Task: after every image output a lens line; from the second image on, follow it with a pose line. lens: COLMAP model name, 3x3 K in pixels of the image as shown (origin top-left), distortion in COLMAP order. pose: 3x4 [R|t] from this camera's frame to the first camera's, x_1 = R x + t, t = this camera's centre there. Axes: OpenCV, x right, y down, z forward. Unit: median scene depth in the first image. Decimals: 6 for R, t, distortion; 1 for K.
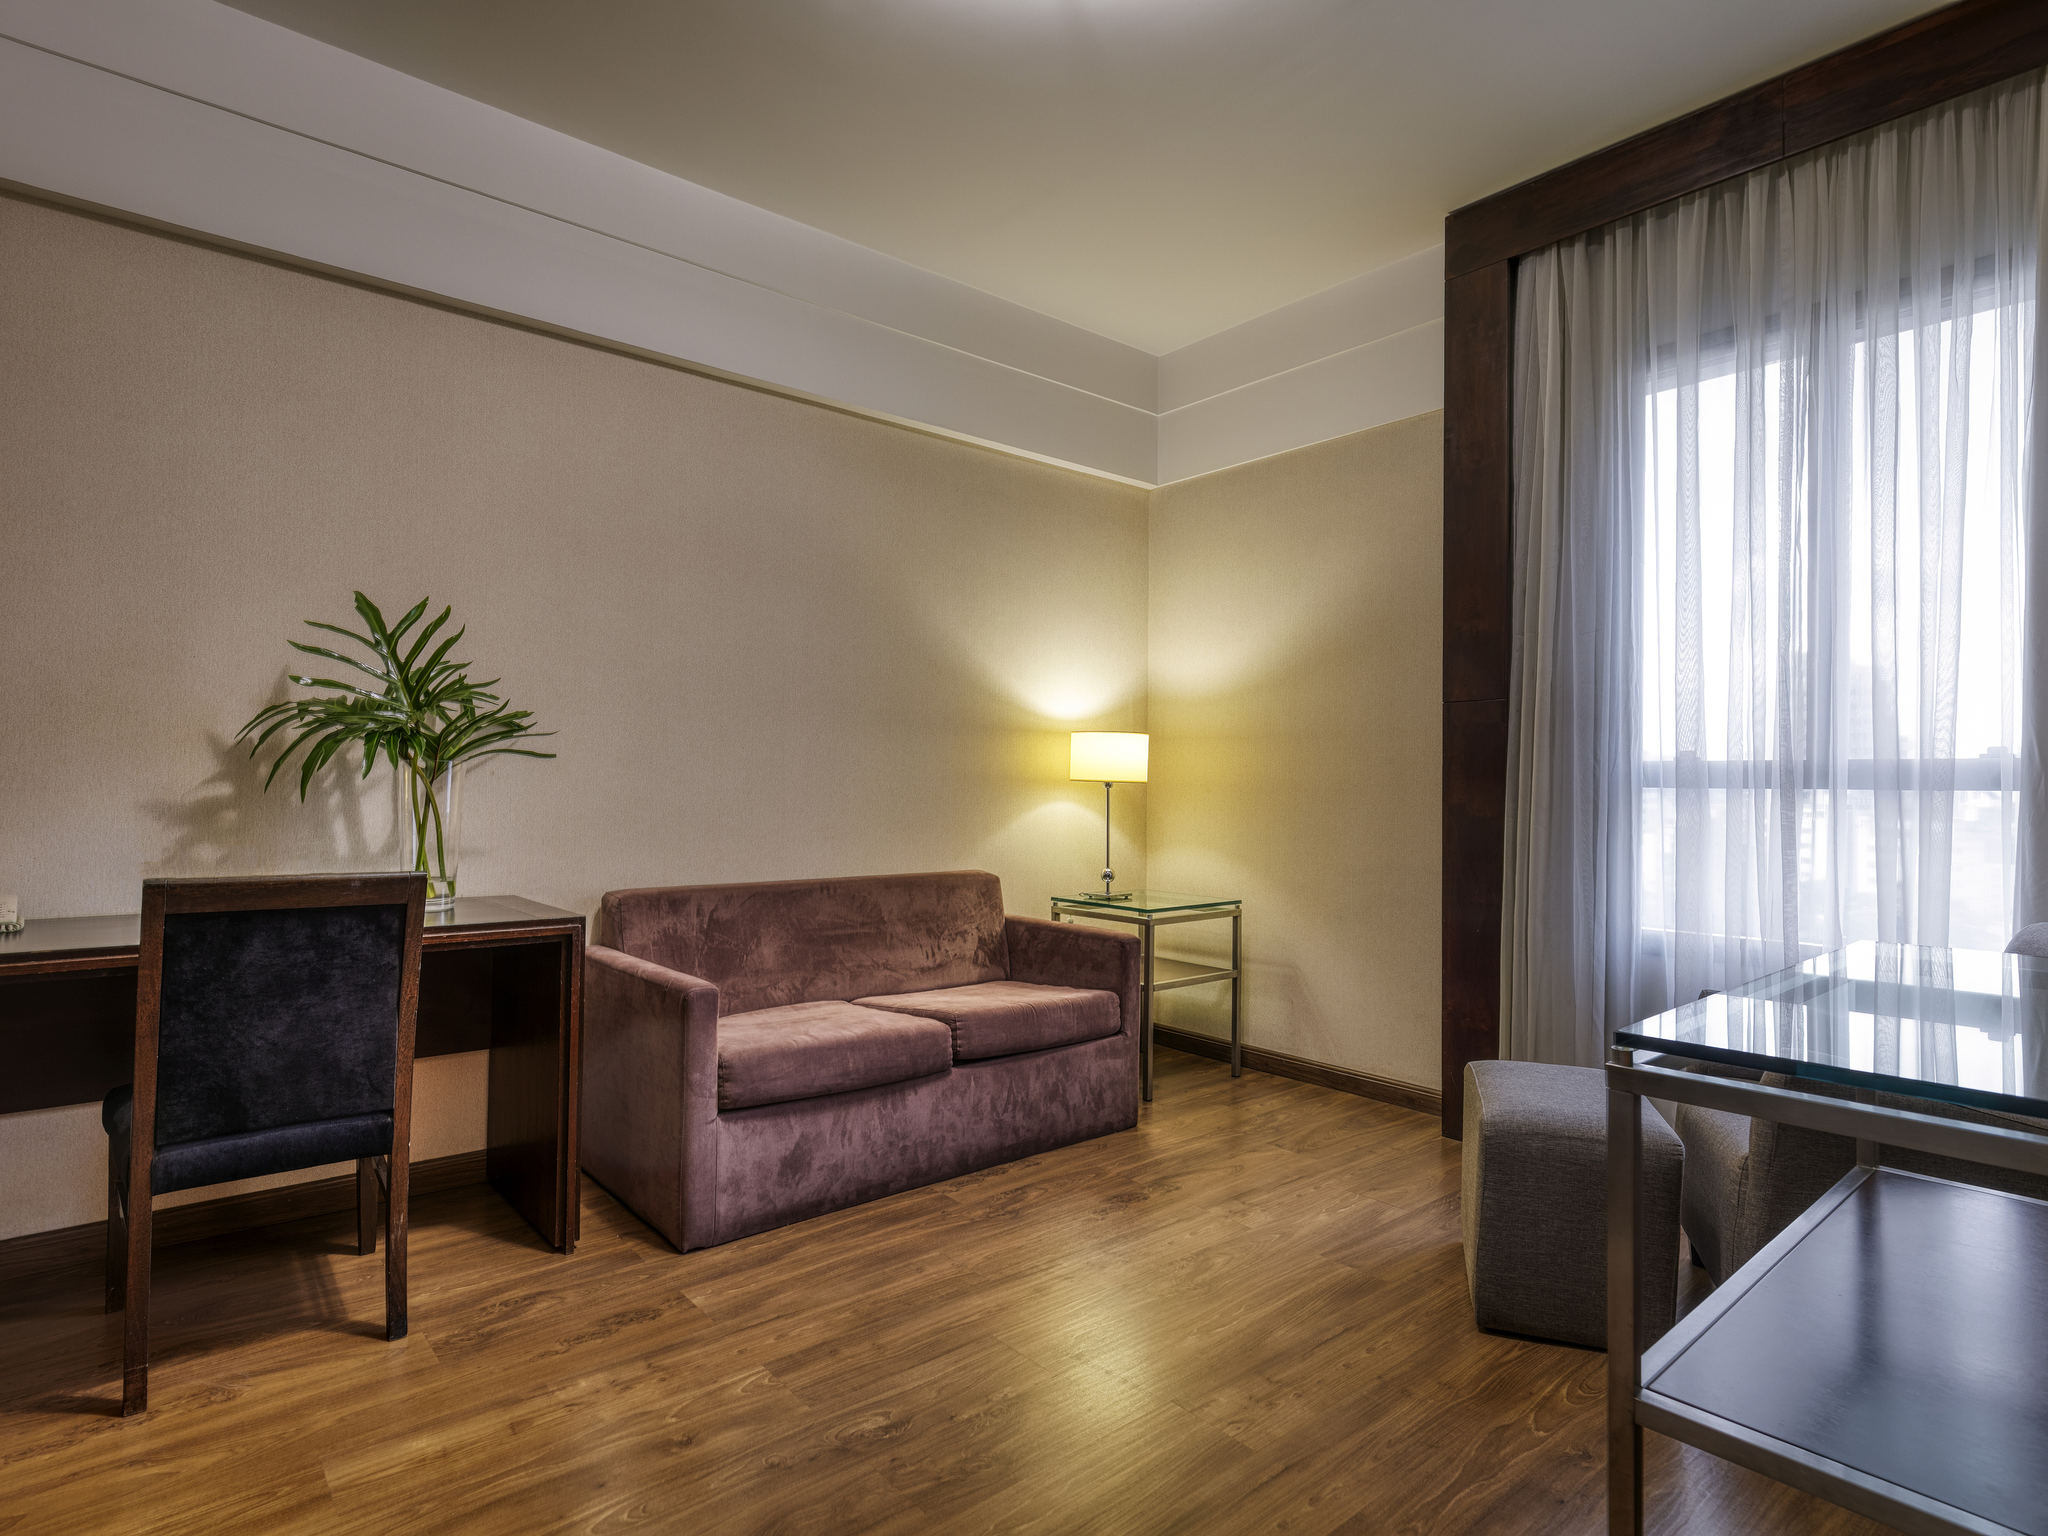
lens RADIAL K [[1079.6, 0, 1024.0], [0, 1079.6, 768.0], [0, 0, 1]] dist [-0.002953, -0.001291]
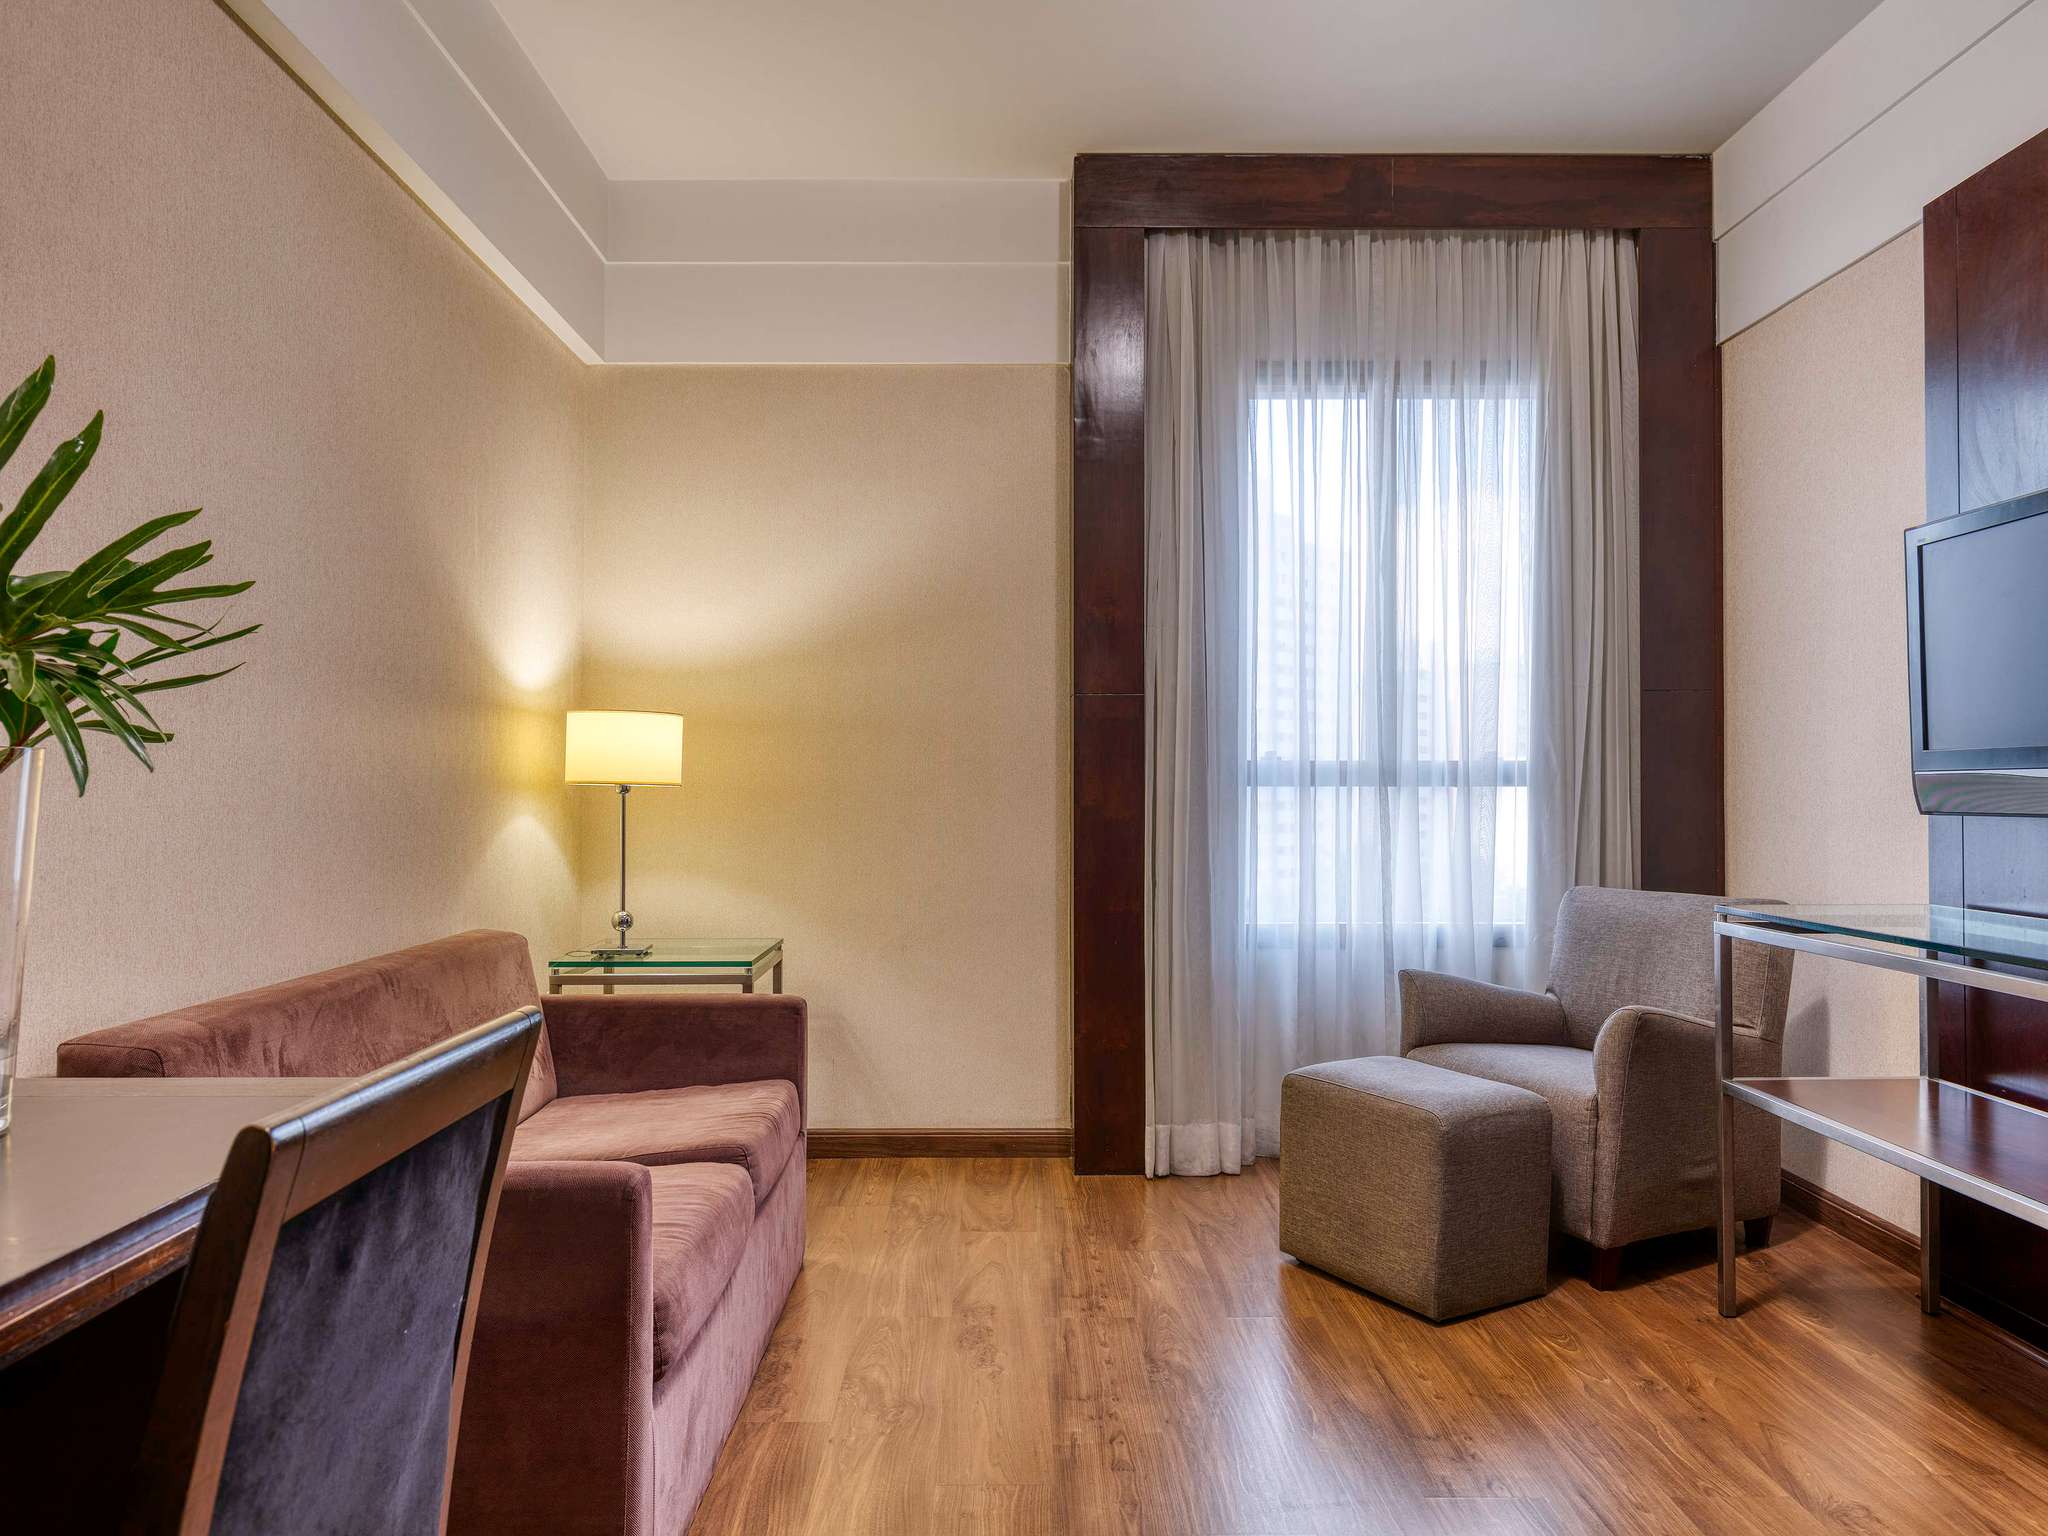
lens RADIAL K [[1346.6, 0, 1024.0], [0, 1346.6, 768.0], [0, 0, 1]] dist [-0.002670, -0.000797]
pose [[0.637491, 0.002915, 0.770452, -0.531592], [-0.004115, 0.999991, -0.000379, 0.001824], [-0.770447, -0.002929, 0.637498, 0.331931]]
